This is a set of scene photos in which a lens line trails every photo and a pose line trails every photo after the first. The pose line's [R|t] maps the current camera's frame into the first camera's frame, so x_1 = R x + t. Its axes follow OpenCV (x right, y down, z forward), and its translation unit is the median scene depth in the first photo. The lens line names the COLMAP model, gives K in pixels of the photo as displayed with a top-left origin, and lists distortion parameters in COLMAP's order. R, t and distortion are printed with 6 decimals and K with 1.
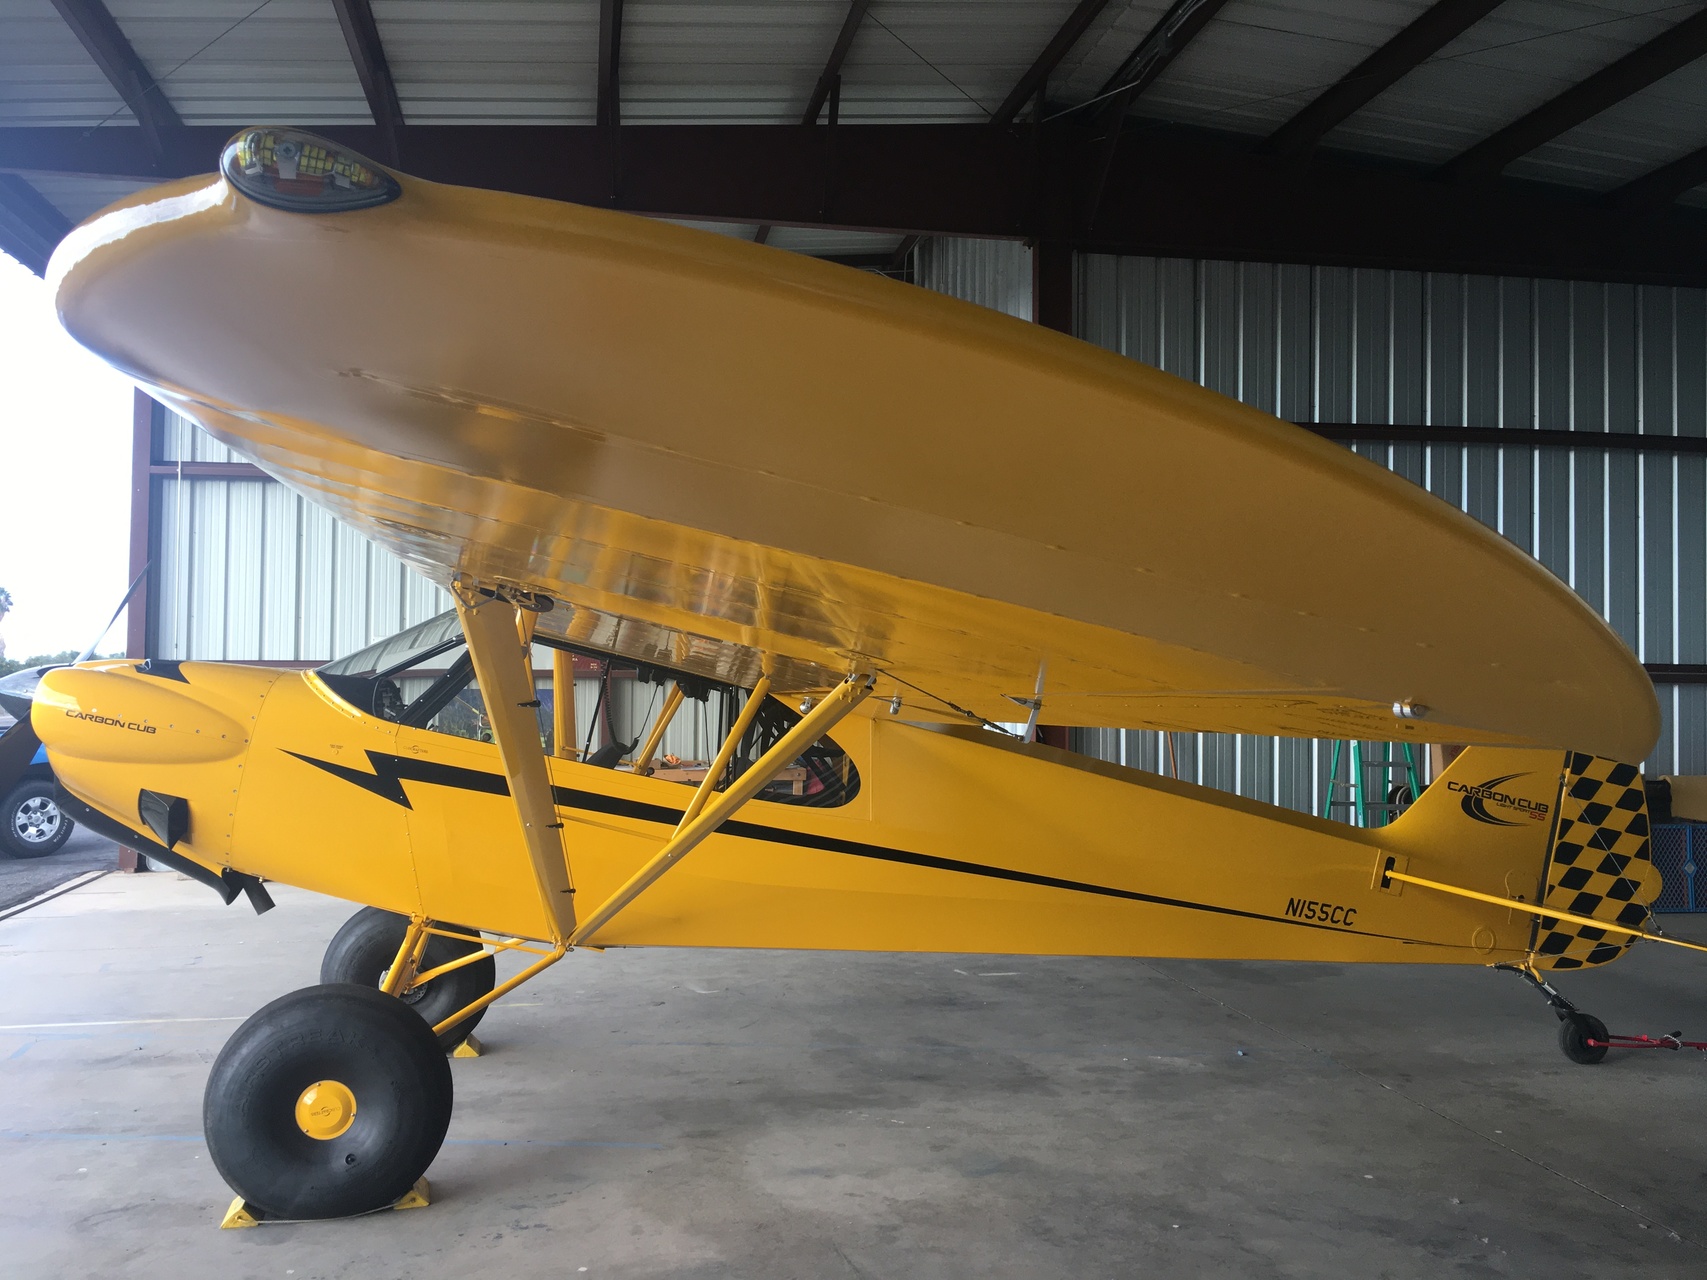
lens RADIAL K [[1447.2, 0, 848.0], [0, 1447.2, 634.2], [0, 0, 1]] dist [0.077210, -0.102291]
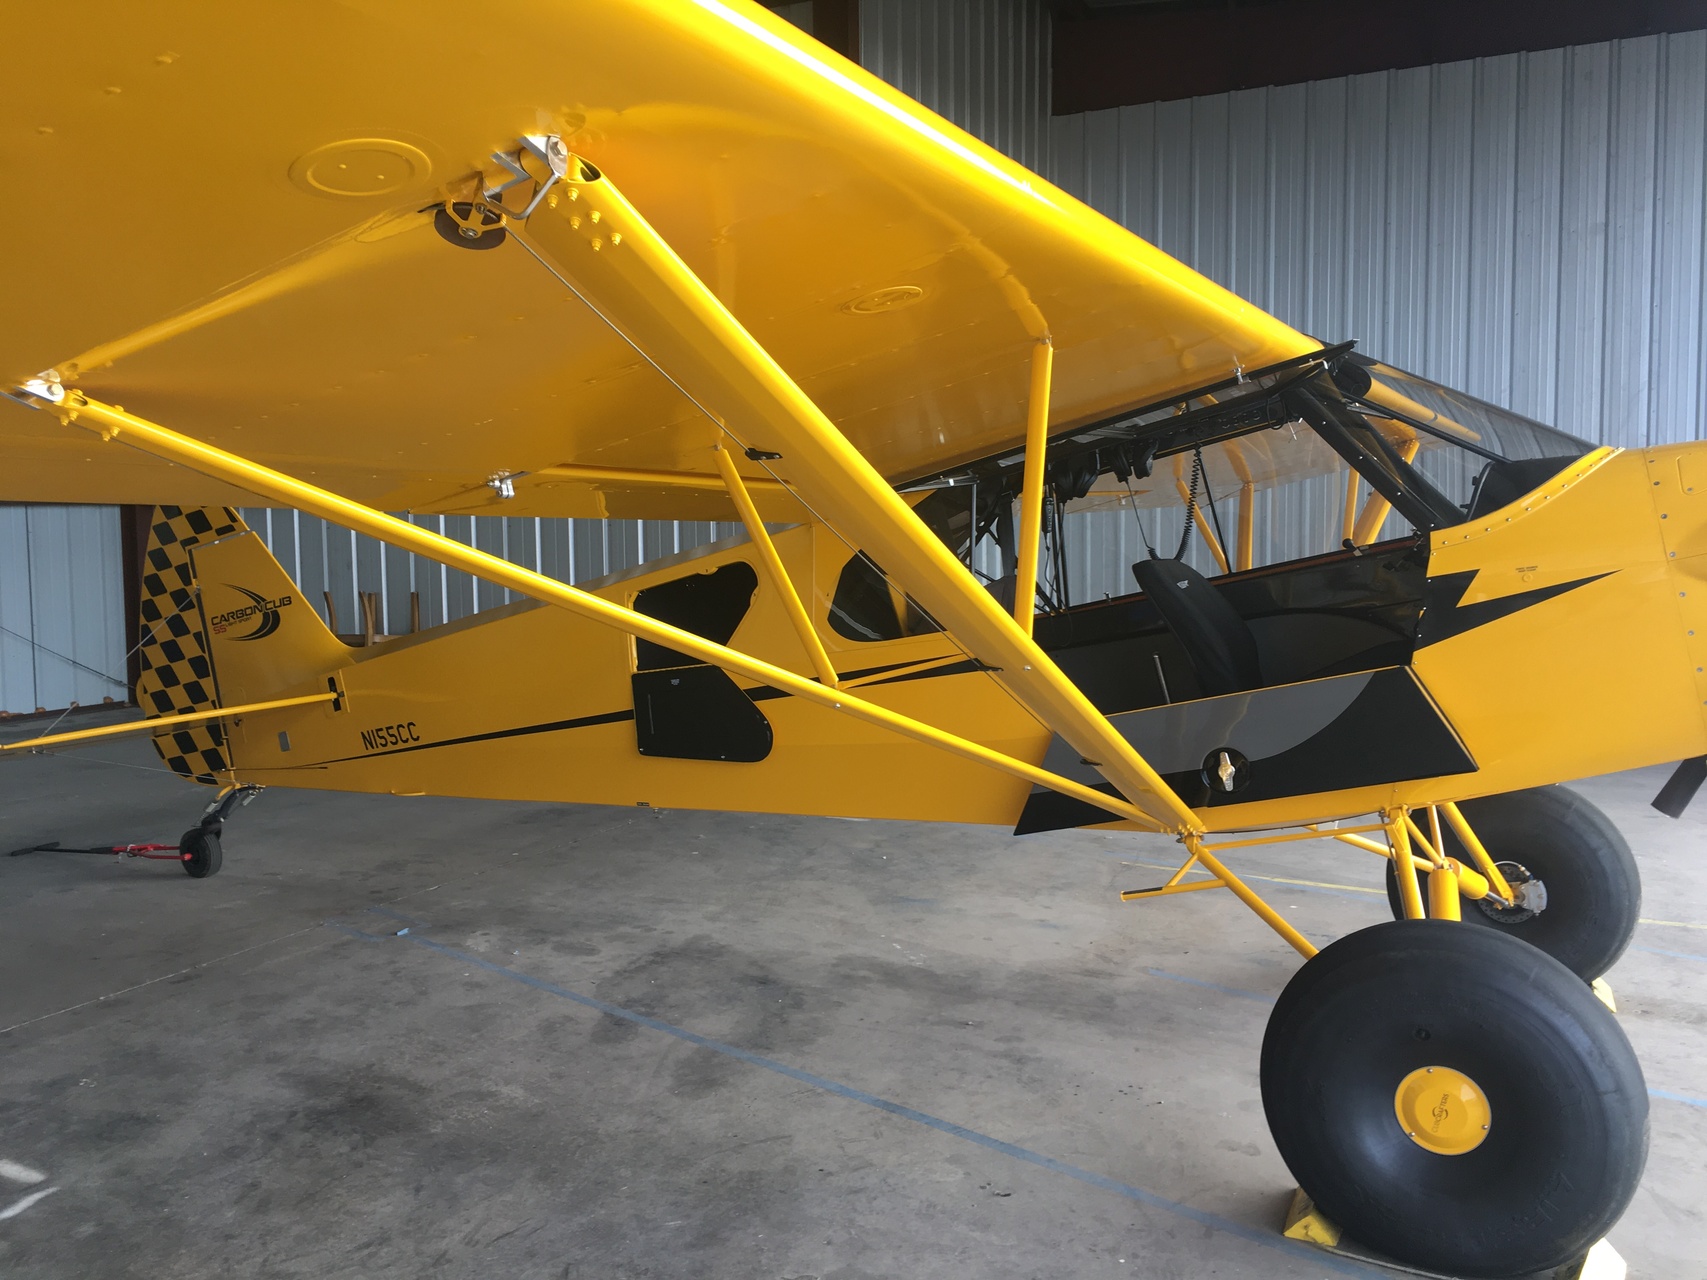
lens RADIAL K [[1447.2, 0, 852.9], [0, 1447.2, 625.4], [0, 0, 1]] dist [0.077210, -0.102291]
pose [[-0.793306, -0.043766, 0.607248, -0.489274], [-0.013286, 0.998420, 0.054602, 0.071184], [-0.608678, 0.035249, -0.792634, 1.691527]]
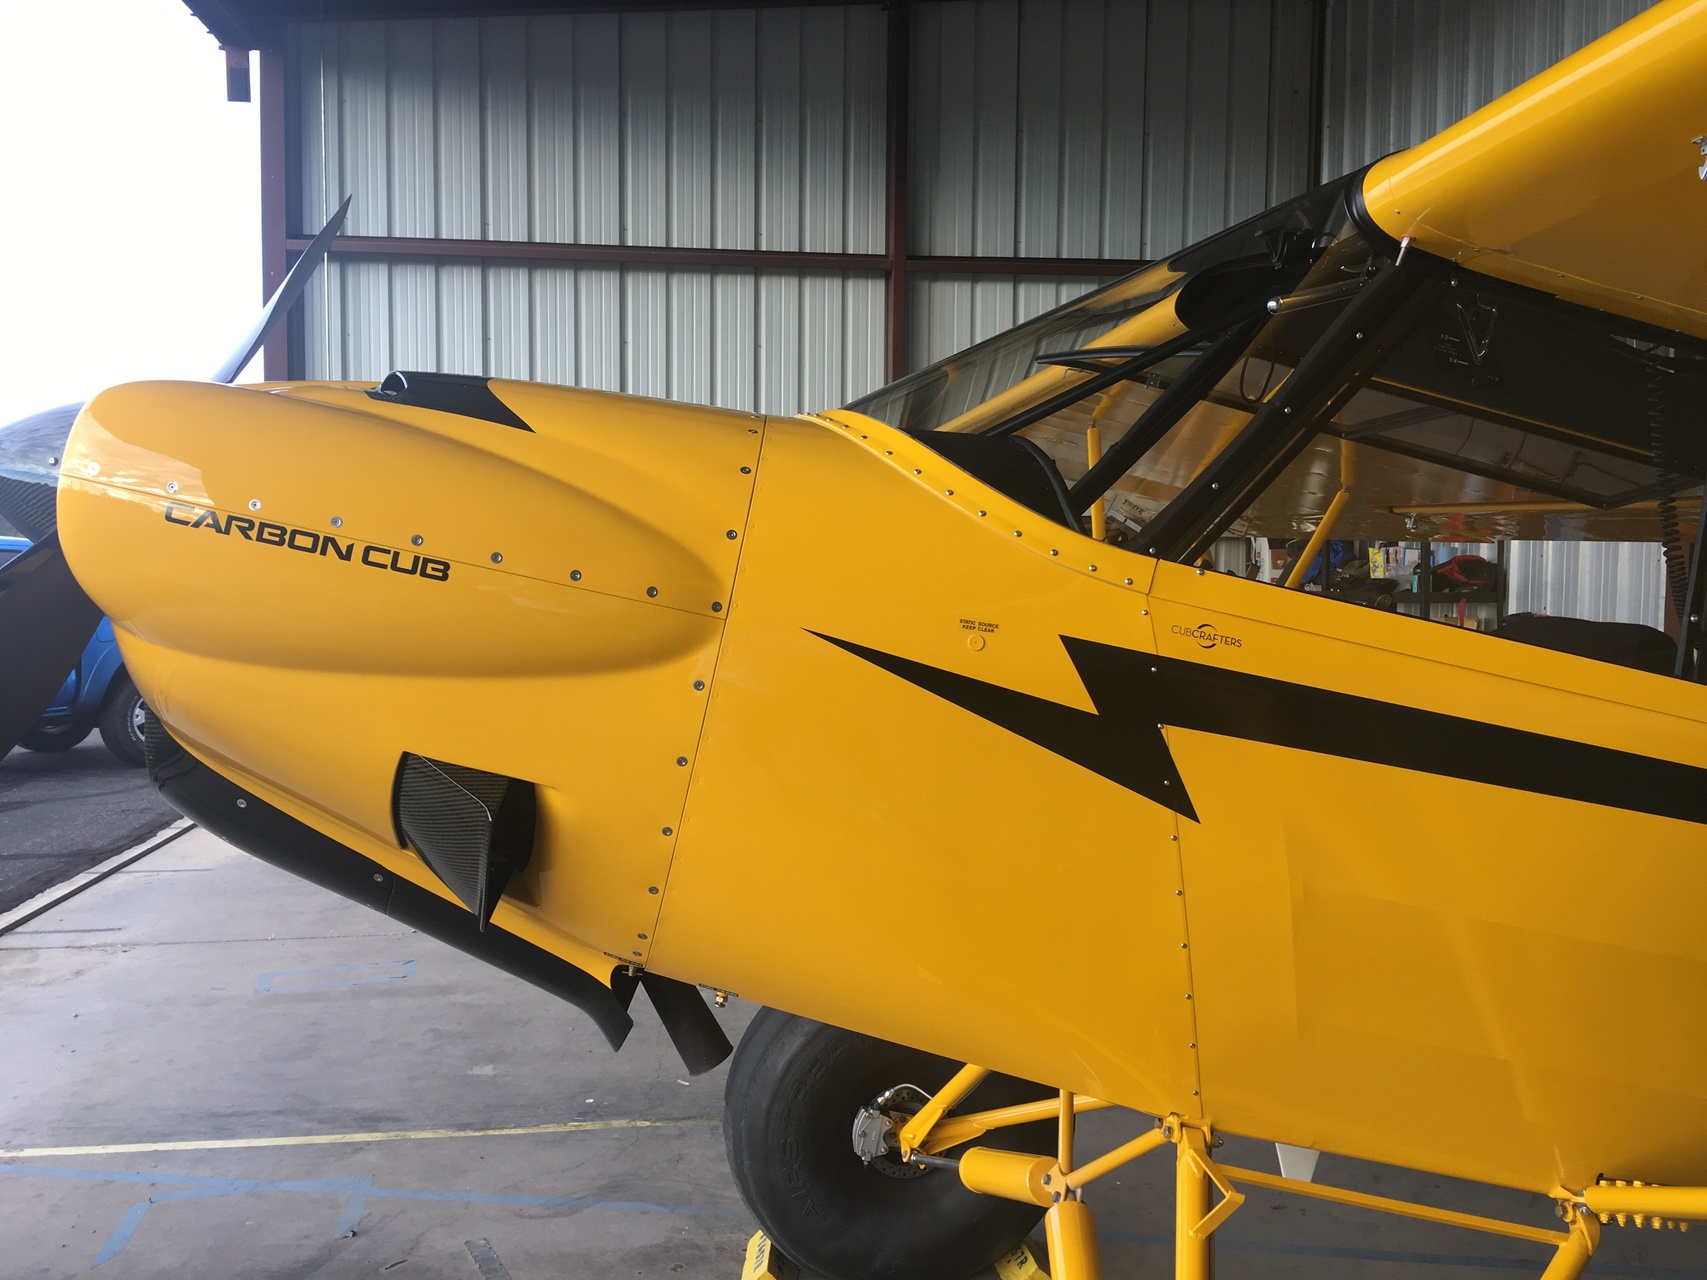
lens RADIAL K [[1447.2, 0, 849.8], [0, 1447.2, 636.7], [0, 0, 1]] dist [0.077210, -0.102291]
pose [[0.997667, 0.002396, -0.068221, -0.325947], [0.003260, 0.996571, 0.082679, 0.048432], [0.068186, -0.082708, 0.994238, 0.620448]]
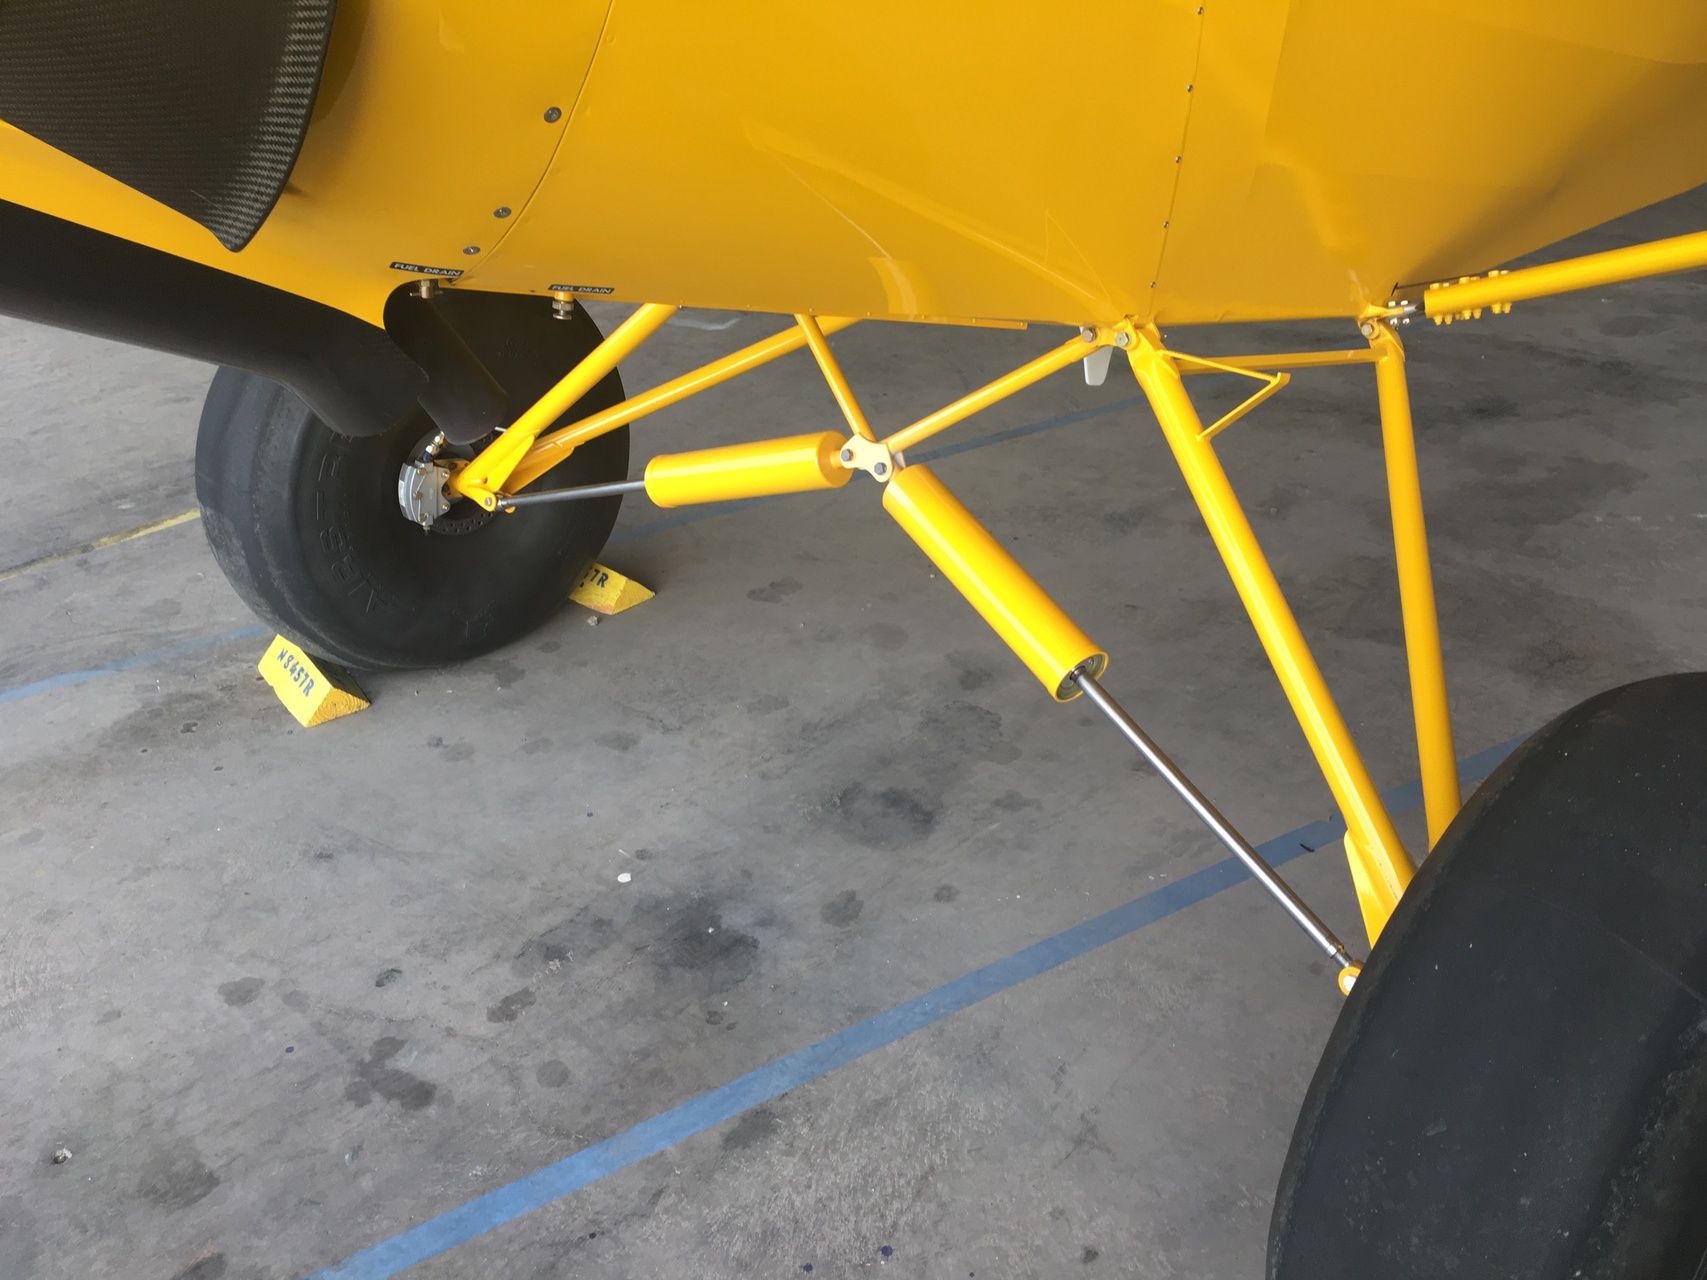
lens RADIAL K [[1447.2, 0, 853.8], [0, 1447.2, 650.6], [0, 0, 1]] dist [0.077210, -0.102291]
pose [[0.831971, -0.306615, 0.462398, -0.454705], [0.013776, 0.844580, 0.535251, 0.088609], [-0.554648, -0.438943, 0.706890, 0.748469]]
